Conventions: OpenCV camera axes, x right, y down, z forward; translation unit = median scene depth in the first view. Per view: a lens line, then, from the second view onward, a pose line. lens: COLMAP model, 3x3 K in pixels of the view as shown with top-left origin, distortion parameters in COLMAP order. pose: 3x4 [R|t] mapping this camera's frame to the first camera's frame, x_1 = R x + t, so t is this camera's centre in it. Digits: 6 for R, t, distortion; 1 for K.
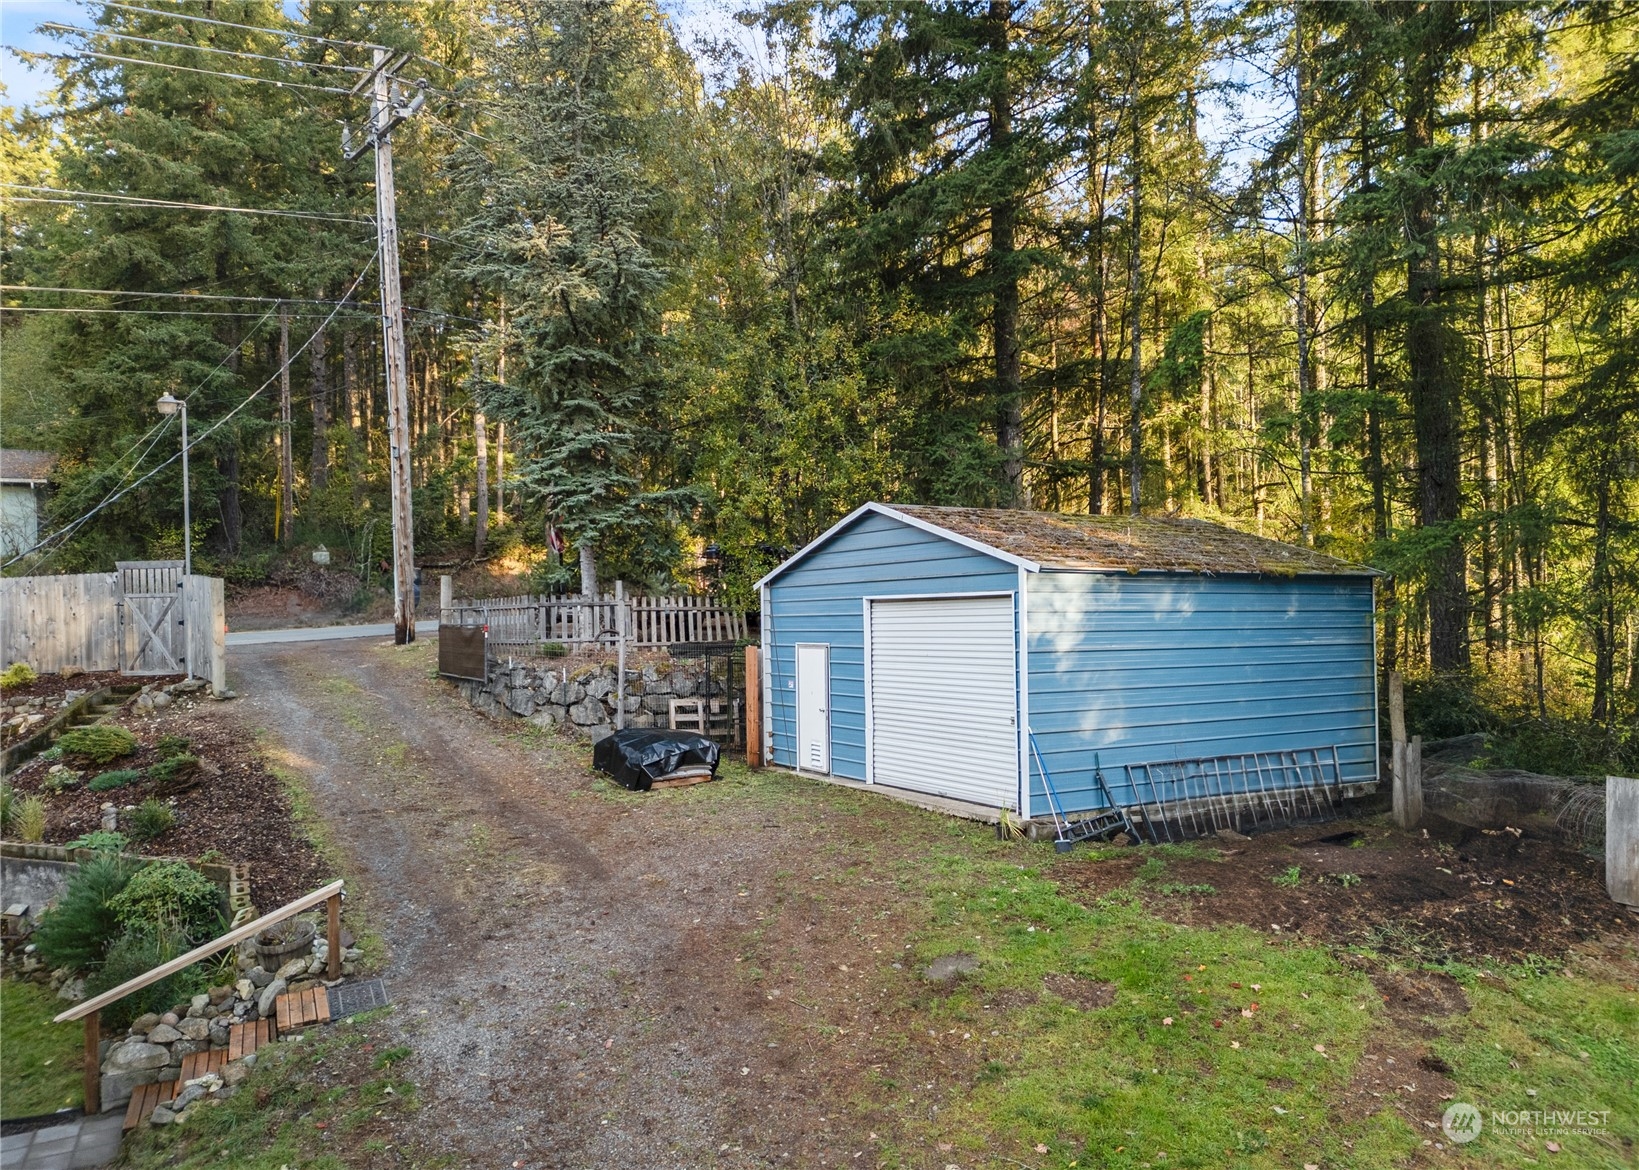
lens RADIAL K [[1187.7, 0, 808.8], [0, 1187.7, 586.7], [0, 0, 1]] dist [0.081428, -0.078754]
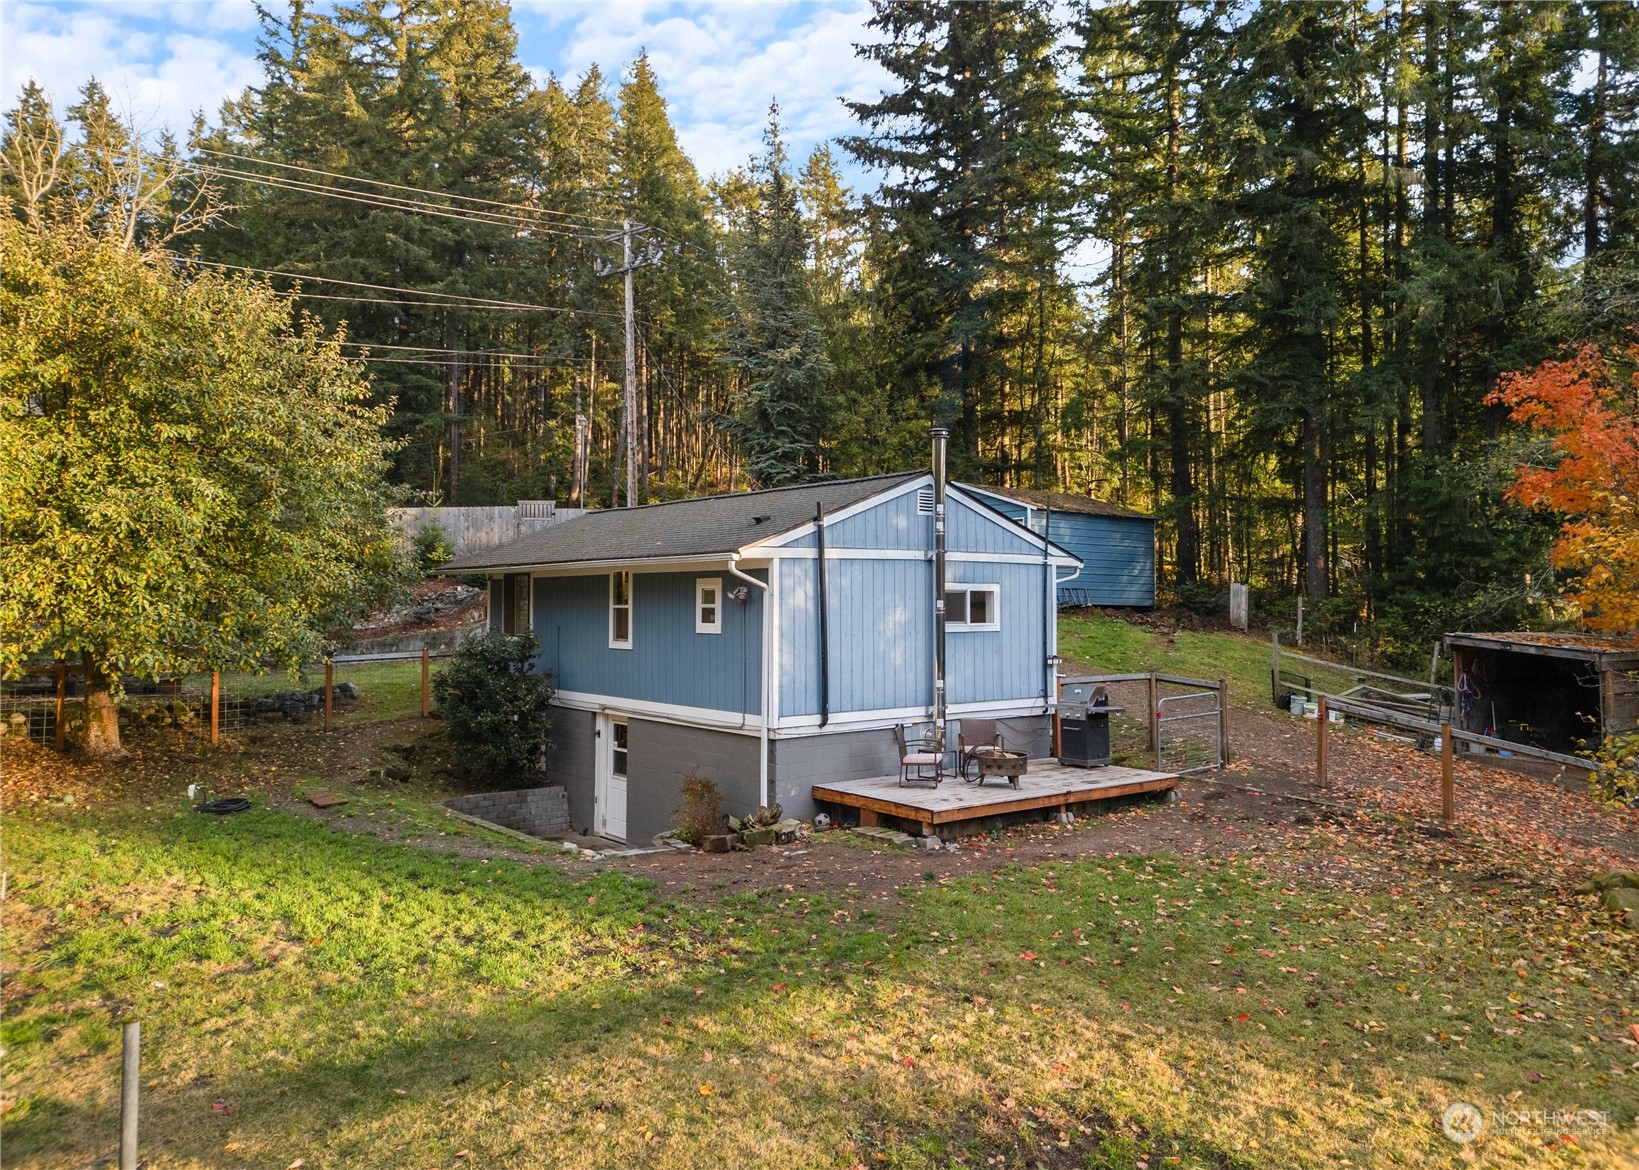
lens RADIAL K [[1187.7, 0, 808.8], [0, 1187.7, 586.7], [0, 0, 1]] dist [0.081428, -0.078754]
pose [[0.985862, 0.019151, 0.166460, -0.481892], [-0.021402, 0.999702, 0.011743, 0.089713], [-0.166185, -0.015140, 0.985978, -0.989279]]
